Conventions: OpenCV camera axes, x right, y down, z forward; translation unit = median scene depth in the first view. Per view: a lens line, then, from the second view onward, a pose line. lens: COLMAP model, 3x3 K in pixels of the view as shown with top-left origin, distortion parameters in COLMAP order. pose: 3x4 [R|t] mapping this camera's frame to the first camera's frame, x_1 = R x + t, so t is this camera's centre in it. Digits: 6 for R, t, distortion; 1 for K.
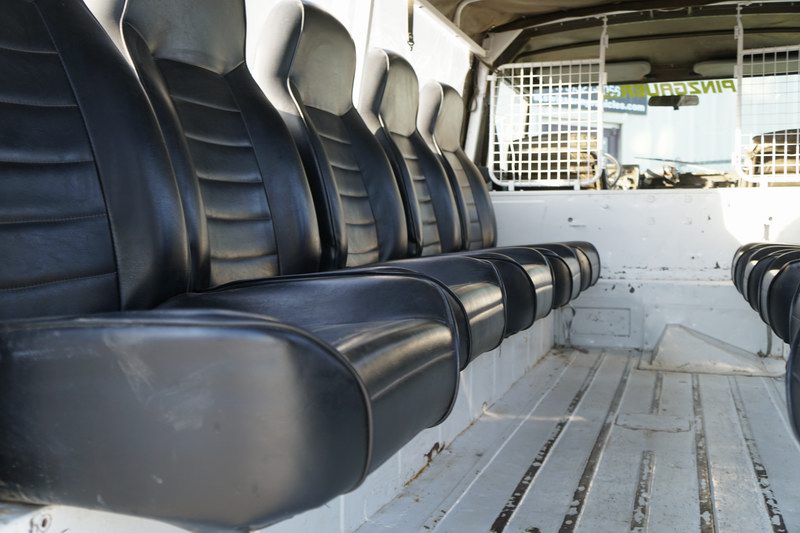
lens RADIAL K [[831.6, 0, 396.6], [0, 831.6, 267.6], [0, 0, 1]] dist [0.013933, 0.000000]
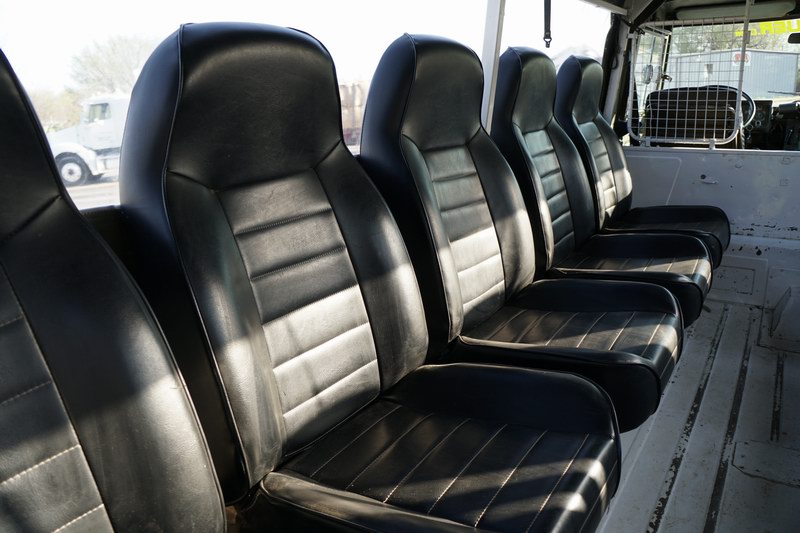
lens RADIAL K [[632.4, 0, 393.2], [0, 632.4, 266.4], [0, 0, 1]] dist [-0.178294, 0.119850]
pose [[0.969666, 0.035700, -0.241812, 0.018410], [0.018712, 0.975532, 0.219058, -0.122528], [0.243716, -0.216938, 0.945273, 0.157911]]
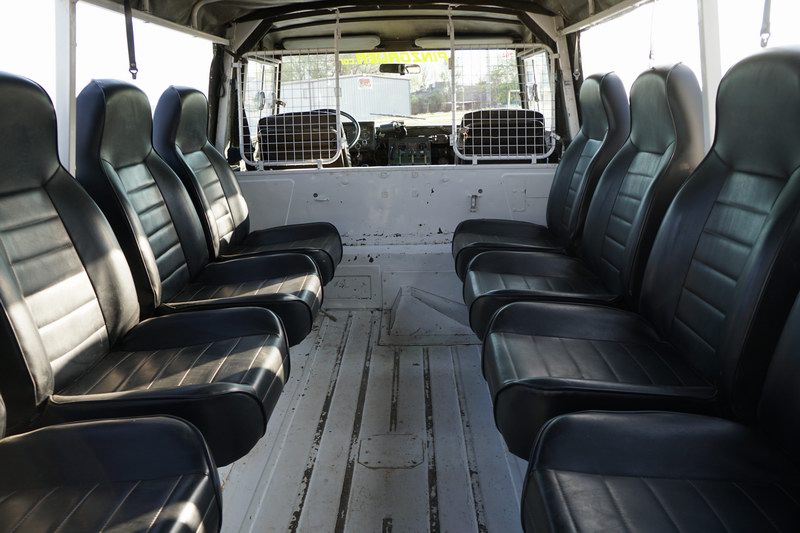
lens RADIAL K [[632.4, 0, 396.1], [0, 632.4, 264.6], [0, 0, 1]] dist [-0.178294, 0.119850]
pose [[0.952904, -0.094716, 0.288101, 0.059410], [0.038981, 0.980351, 0.193372, -0.125715], [-0.300756, -0.173034, 0.937873, 0.160742]]
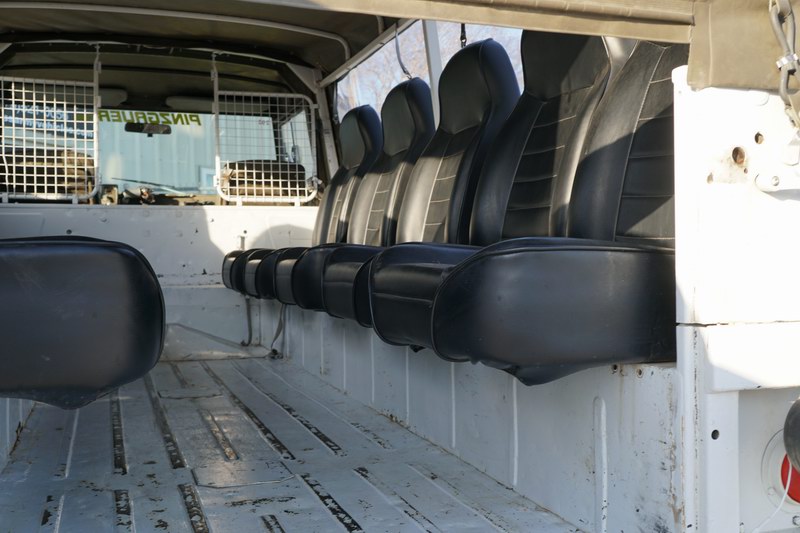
lens RADIAL K [[831.6, 0, 401.0], [0, 831.6, 260.1], [0, 0, 1]] dist [0.013933, 0.000000]
pose [[0.785086, -0.010497, 0.619298, -0.112646], [0.037929, 0.998795, -0.031154, 0.026056], [-0.618224, 0.047948, 0.784538, -0.076739]]
